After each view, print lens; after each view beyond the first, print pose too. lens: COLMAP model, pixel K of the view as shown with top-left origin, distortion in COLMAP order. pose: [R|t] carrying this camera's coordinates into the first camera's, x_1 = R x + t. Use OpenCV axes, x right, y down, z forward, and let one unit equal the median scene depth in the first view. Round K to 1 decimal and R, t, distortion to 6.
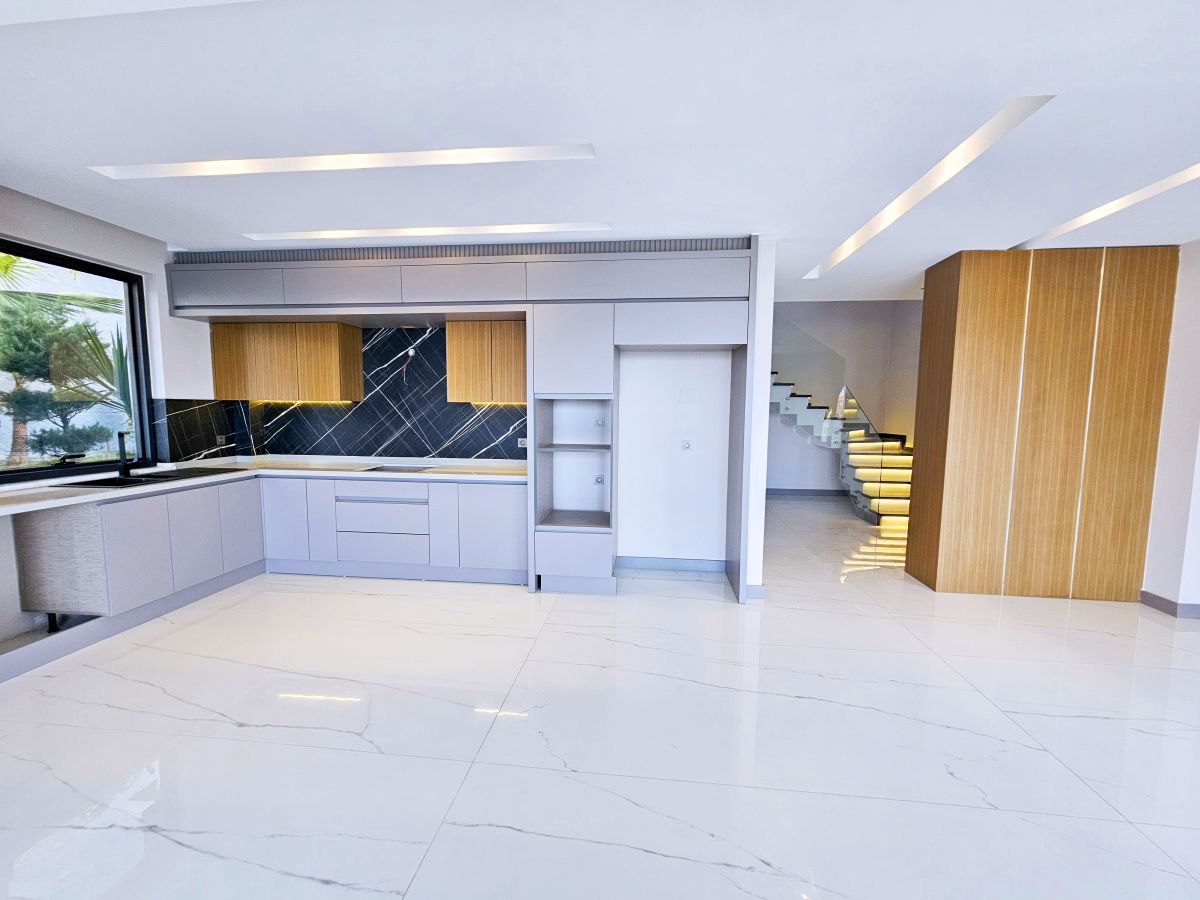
lens RADIAL K [[489.1, 0, 597.9], [0, 489.1, 454.9], [0, 0, 1]] dist [-0.001172, -0.000126]
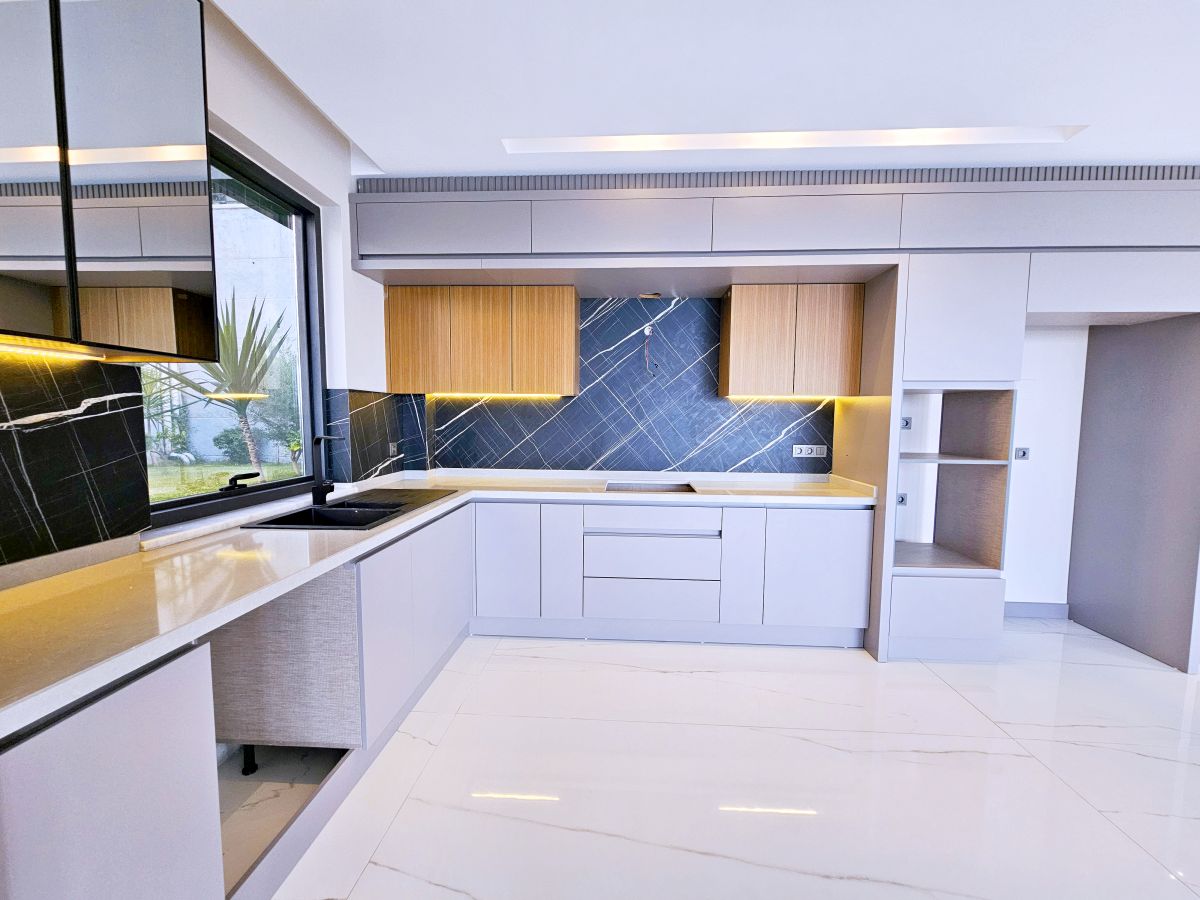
lens RADIAL K [[490.2, 0, 607.0], [0, 490.2, 455.6], [0, 0, 1]] dist [-0.000696, 0.000012]
pose [[0.998746, -0.005226, 0.049792, -0.510722], [0.005953, 0.999878, -0.014475, -0.008777], [-0.049710, 0.014754, 0.998655, 0.273049]]
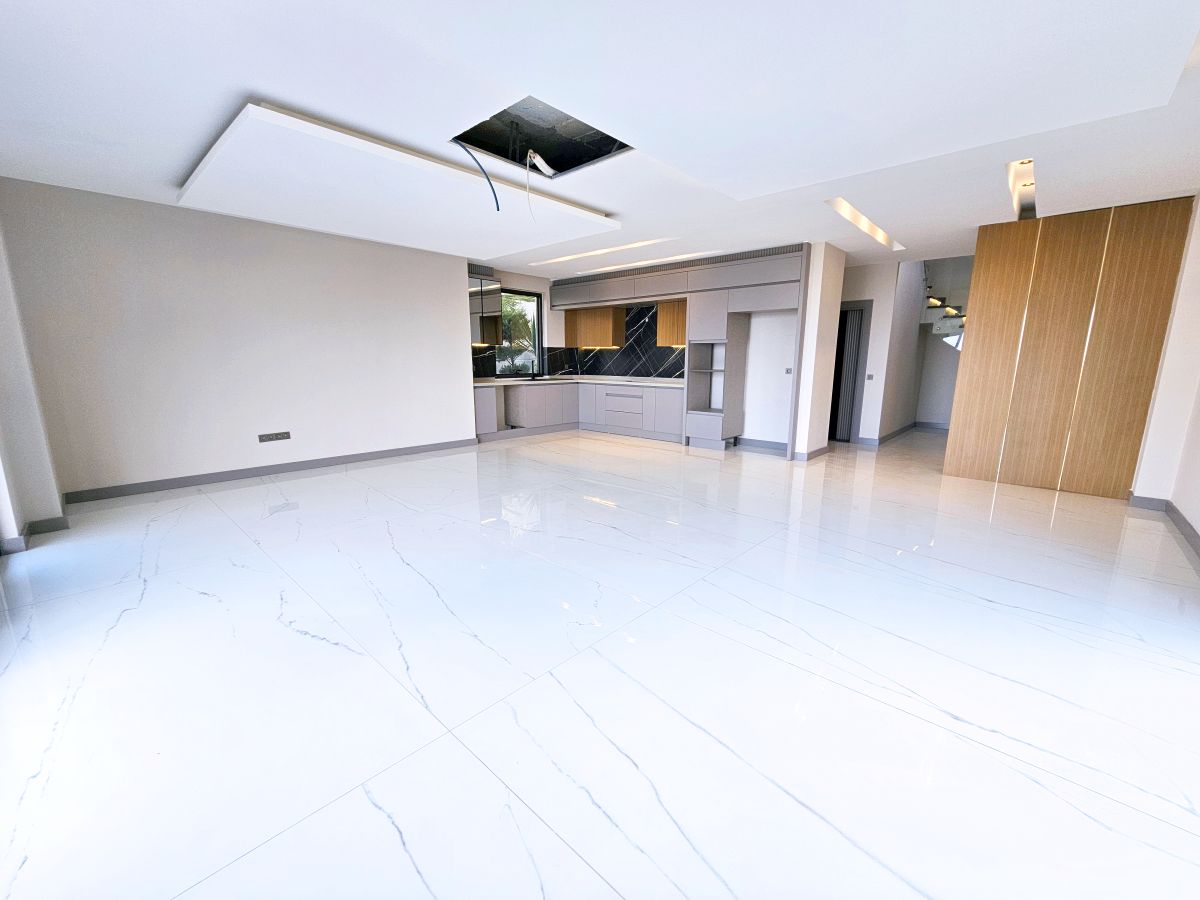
lens RADIAL K [[489.1, 0, 597.9], [0, 489.1, 454.9], [0, 0, 1]] dist [-0.001172, -0.000126]
pose [[0.800647, 0.110431, -0.588872, 0.660946], [-0.052683, 0.992036, 0.114408, 0.102919], [0.596816, -0.060577, 0.800088, -0.673307]]
